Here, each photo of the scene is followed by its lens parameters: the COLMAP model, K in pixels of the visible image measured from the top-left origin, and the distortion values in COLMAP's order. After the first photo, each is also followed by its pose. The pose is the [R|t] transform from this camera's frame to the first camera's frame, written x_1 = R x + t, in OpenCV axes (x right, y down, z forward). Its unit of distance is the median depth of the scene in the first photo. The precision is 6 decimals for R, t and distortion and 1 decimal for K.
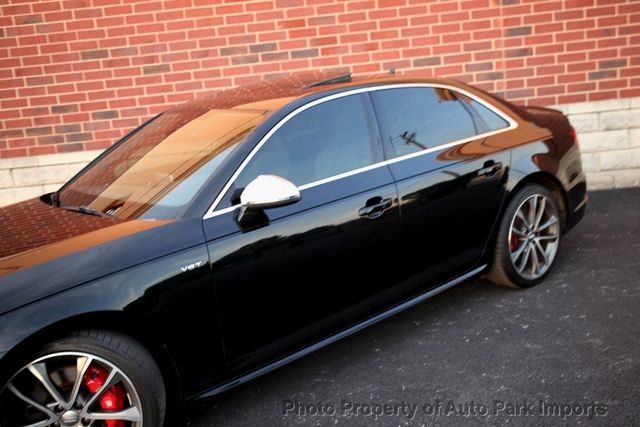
lens RADIAL K [[949.7, 0, 316.9], [0, 949.7, 278.3], [0, 0, 1]] dist [0.023018, 0.000000]
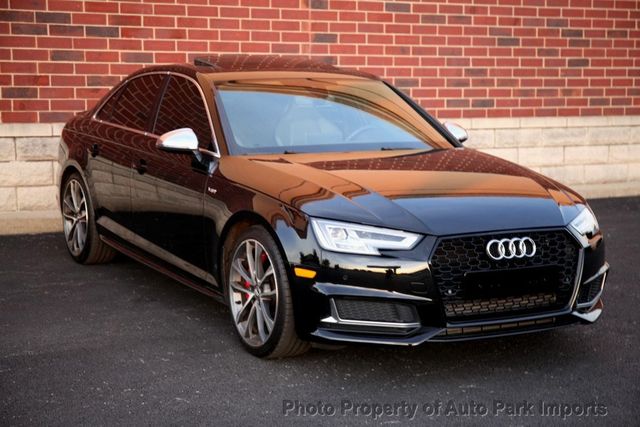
lens RADIAL K [[1218.1, 0, 299.3], [0, 1218.1, 219.5], [0, 0, 1]] dist [0.153631, 0.000000]
pose [[0.843241, 0.042536, 0.535850, -0.443245], [0.014967, 0.994620, -0.102505, 0.040019], [-0.537328, 0.094457, 0.838067, 0.025857]]
